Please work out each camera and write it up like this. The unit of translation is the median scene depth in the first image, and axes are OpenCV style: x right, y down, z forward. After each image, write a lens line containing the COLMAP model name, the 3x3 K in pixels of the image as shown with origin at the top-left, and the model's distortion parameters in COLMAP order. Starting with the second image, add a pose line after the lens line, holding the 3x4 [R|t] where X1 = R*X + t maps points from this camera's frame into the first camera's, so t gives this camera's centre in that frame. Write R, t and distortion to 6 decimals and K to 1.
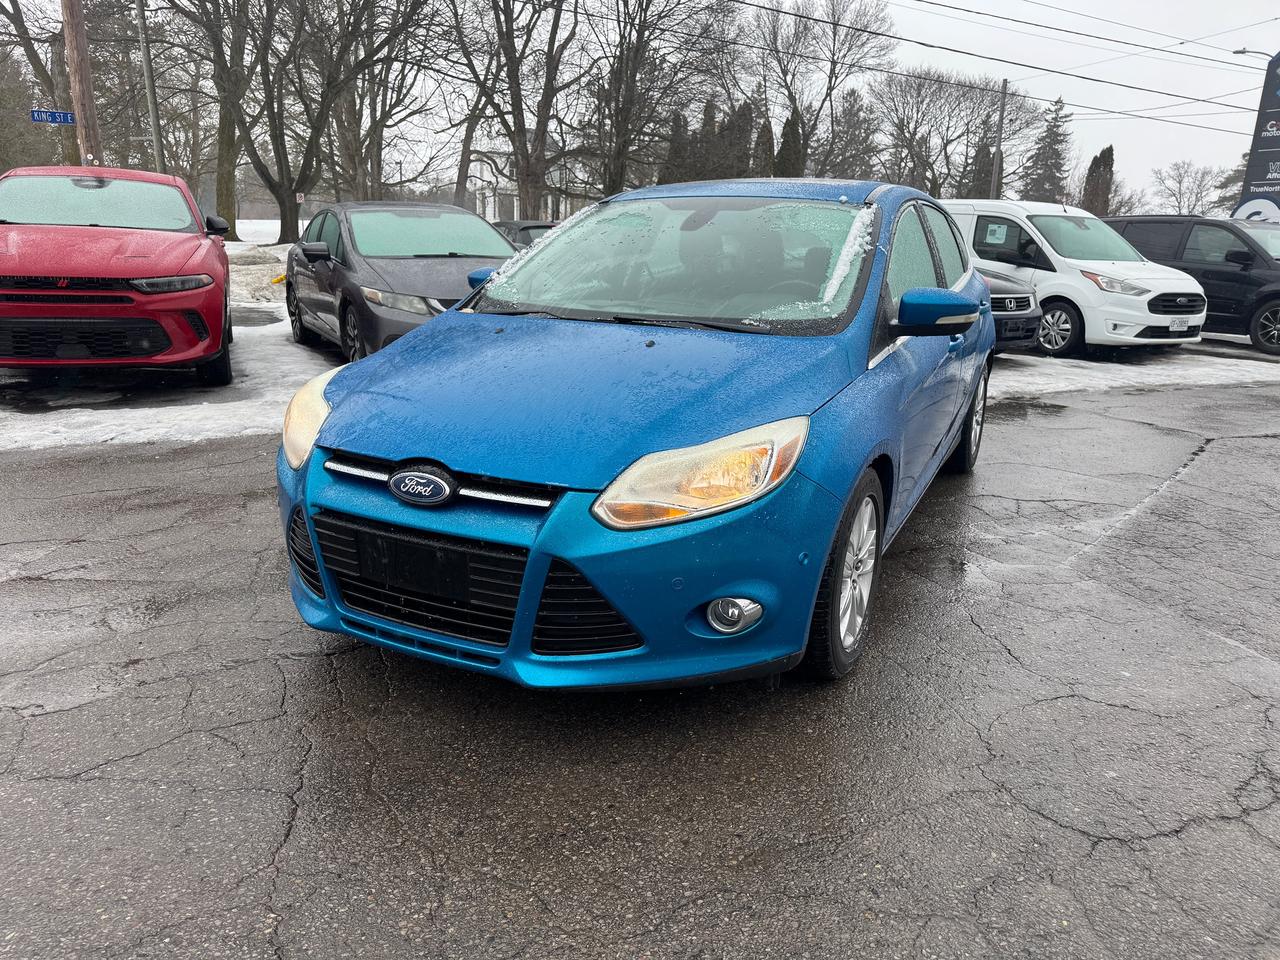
lens RADIAL K [[884.9, 0, 635.1], [0, 884.9, 479.0], [0, 0, 1]] dist [0.017400, -0.009106]
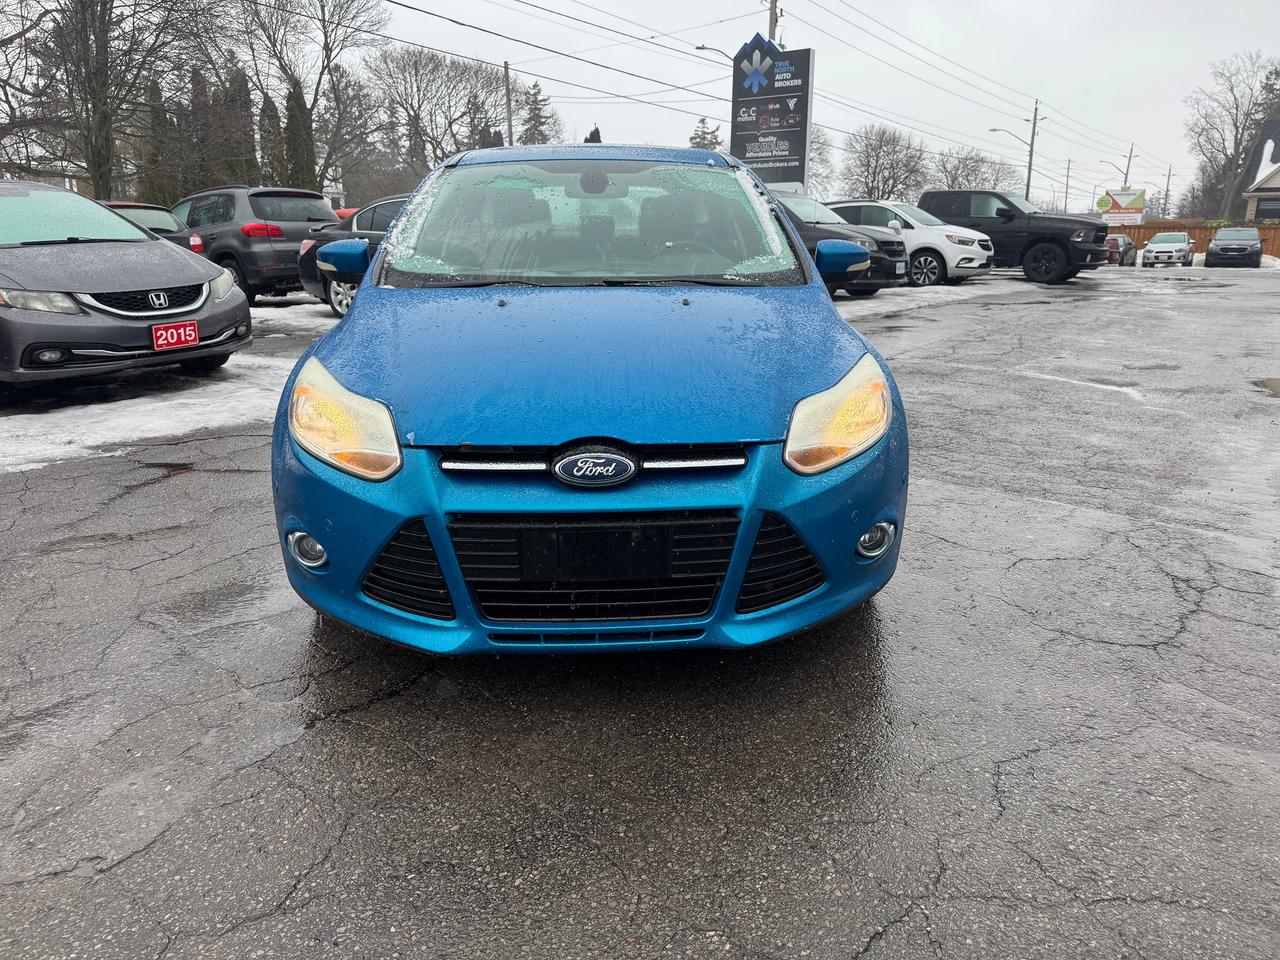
lens RADIAL K [[884.9, 0, 602.0], [0, 884.9, 484.0], [0, 0, 1]] dist [0.017400, -0.009106]
pose [[0.878651, -0.162367, 0.449009, -0.513250], [0.150433, 0.986649, 0.062406, -0.024474], [-0.453147, 0.012712, 0.891345, 0.138634]]
